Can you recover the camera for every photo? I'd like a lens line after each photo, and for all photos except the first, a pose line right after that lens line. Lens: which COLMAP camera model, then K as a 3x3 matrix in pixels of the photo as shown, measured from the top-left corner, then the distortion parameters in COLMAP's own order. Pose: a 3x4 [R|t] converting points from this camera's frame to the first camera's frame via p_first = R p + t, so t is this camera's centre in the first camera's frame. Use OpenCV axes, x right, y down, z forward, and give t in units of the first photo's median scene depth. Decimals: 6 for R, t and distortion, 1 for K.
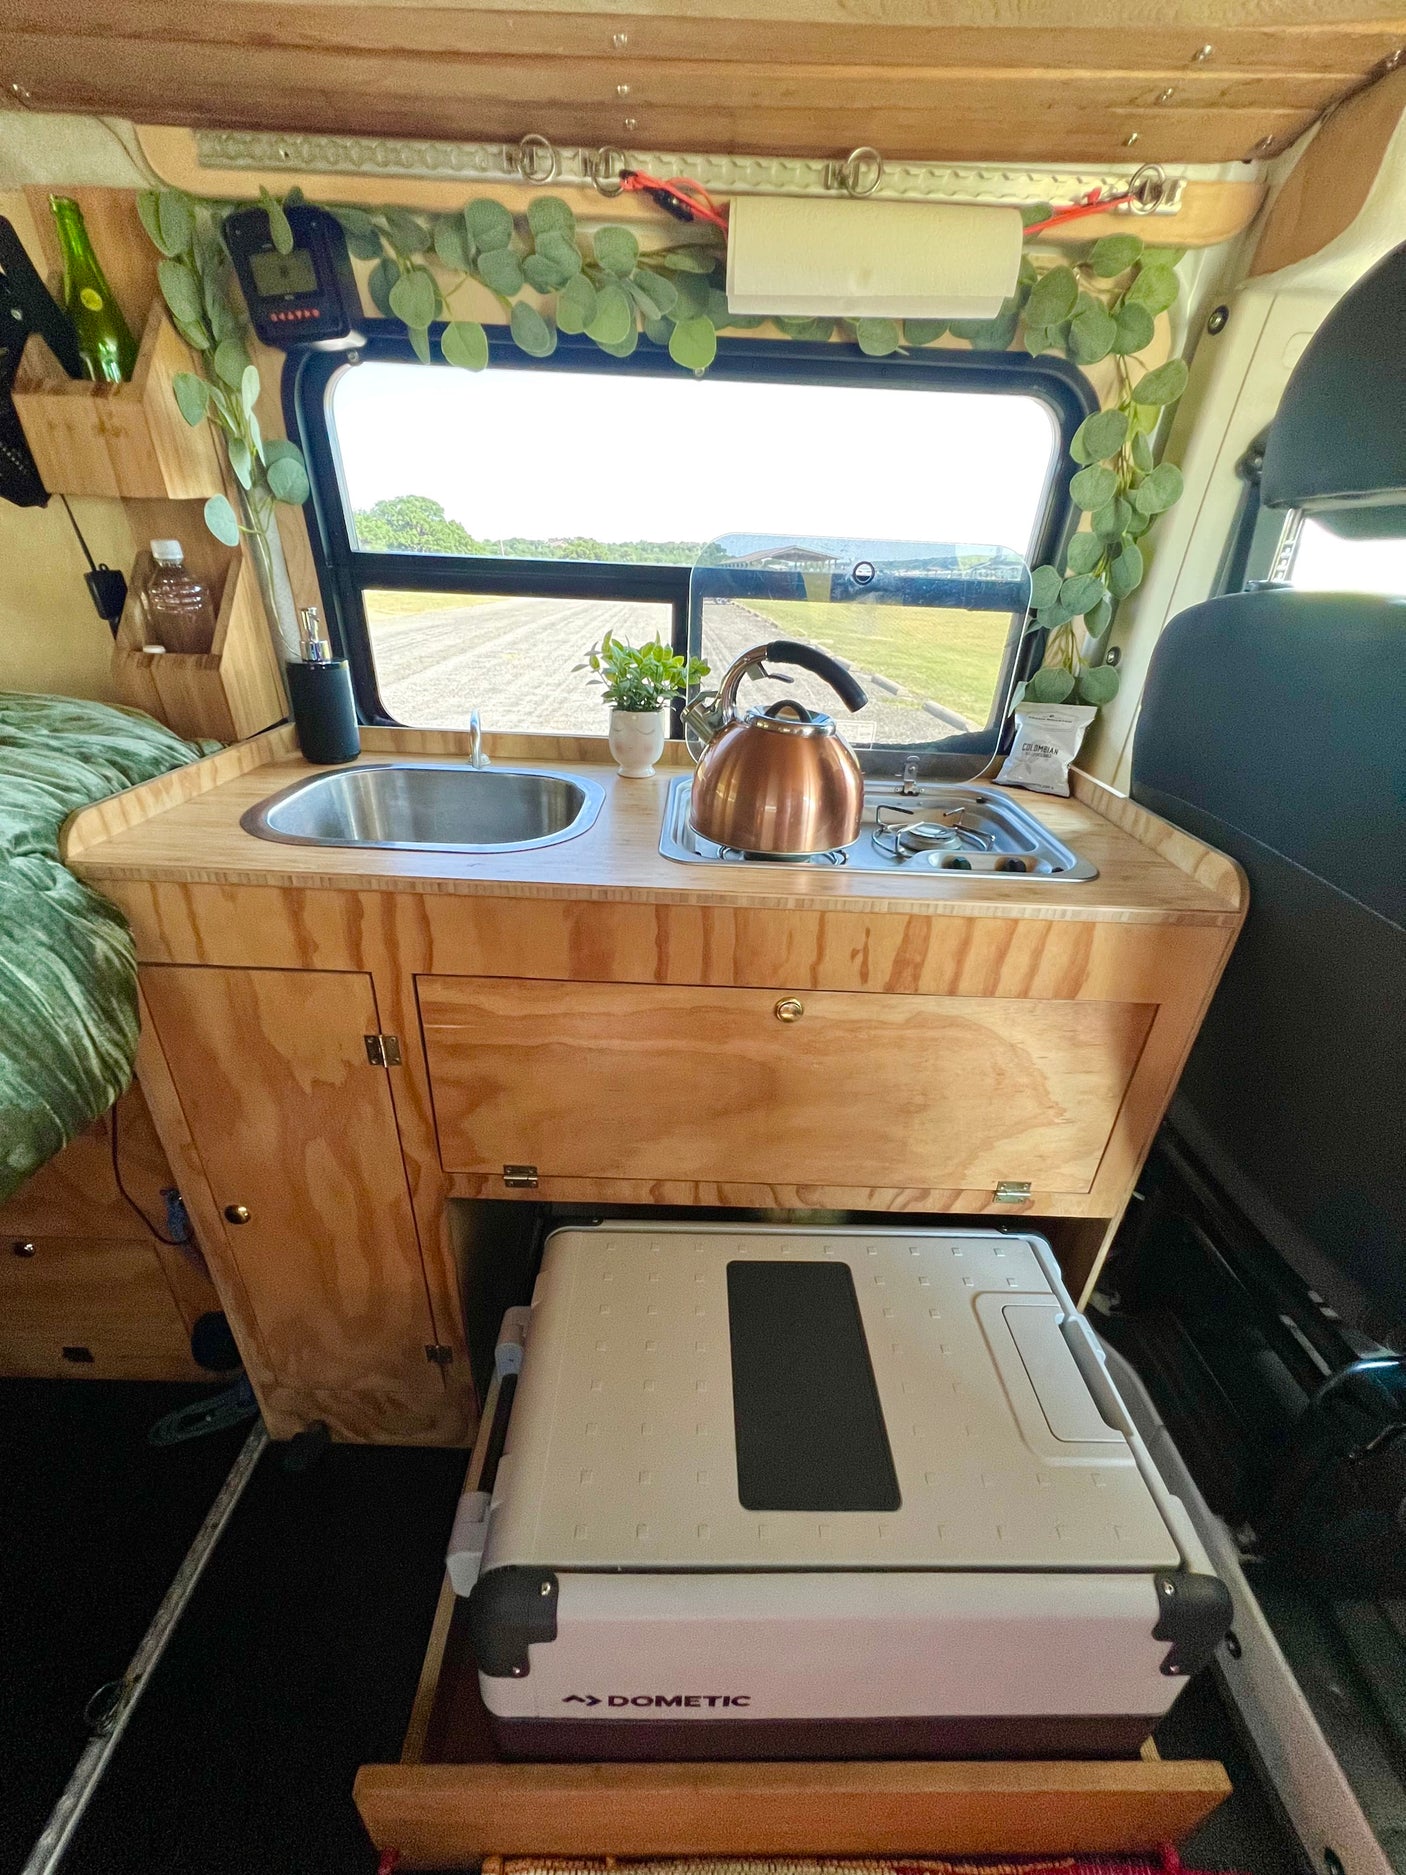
lens RADIAL K [[746.0, 0, 672.8], [0, 746.0, 942.0], [0, 0, 1]] dist [0.000094, 0.000003]
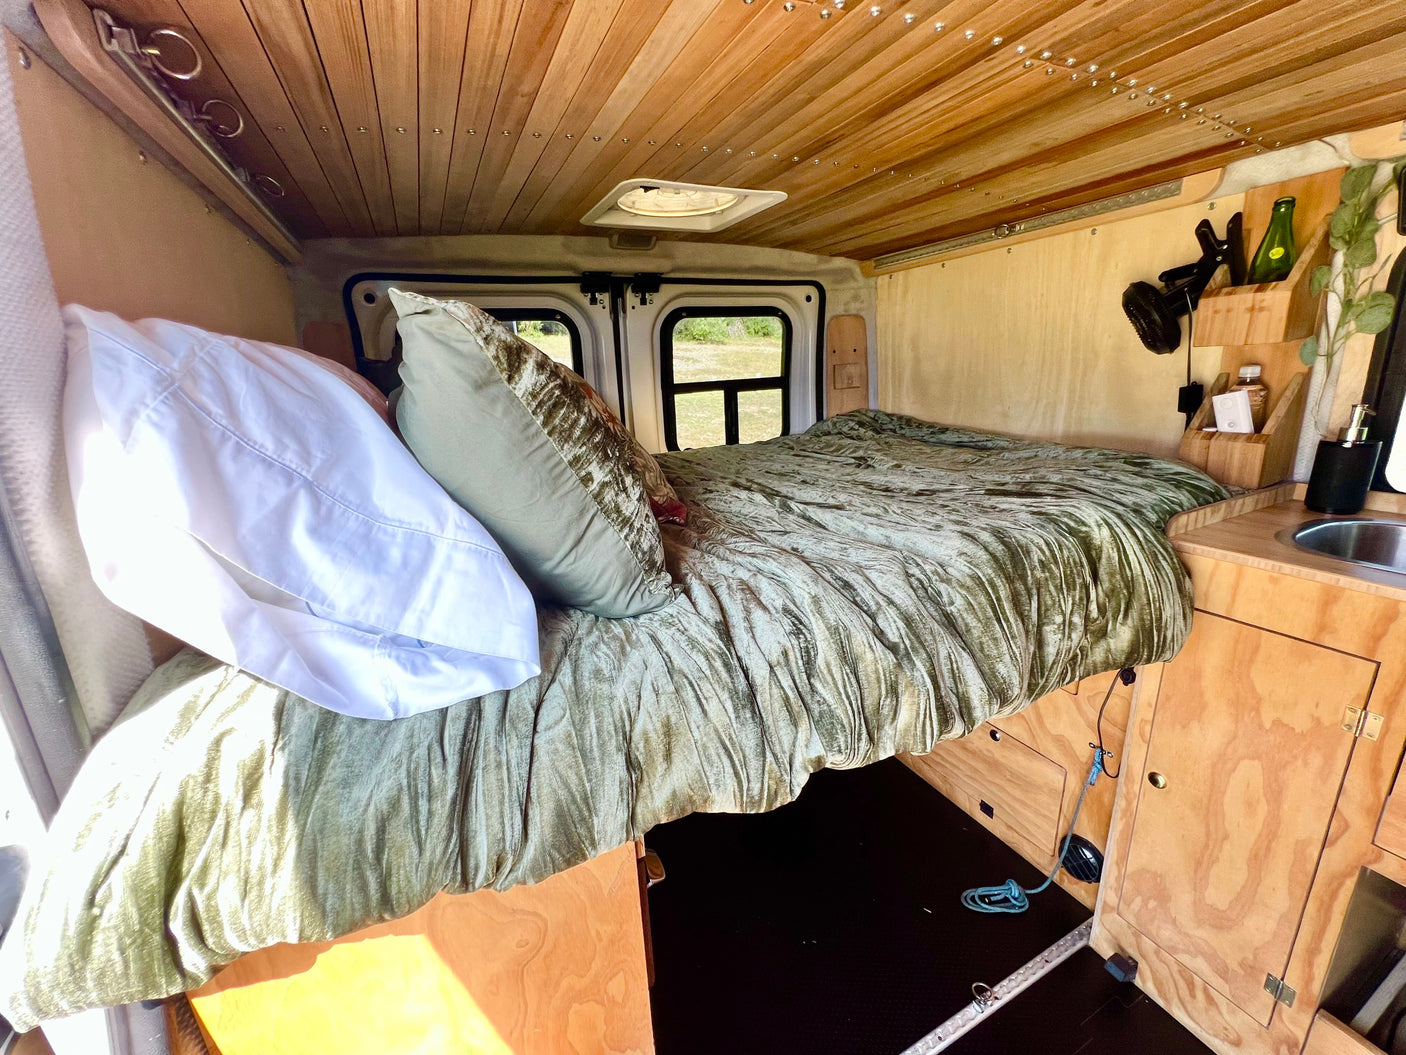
lens RADIAL K [[564.4, 0, 699.6], [0, 564.4, 530.5], [0, 0, 1]] dist [-0.000512, 0.000118]
pose [[0.468068, 0.190668, -0.862878, -0.123545], [-0.346291, 0.937926, 0.019406, 0.188653], [0.813016, 0.289724, 0.505040, -0.497582]]
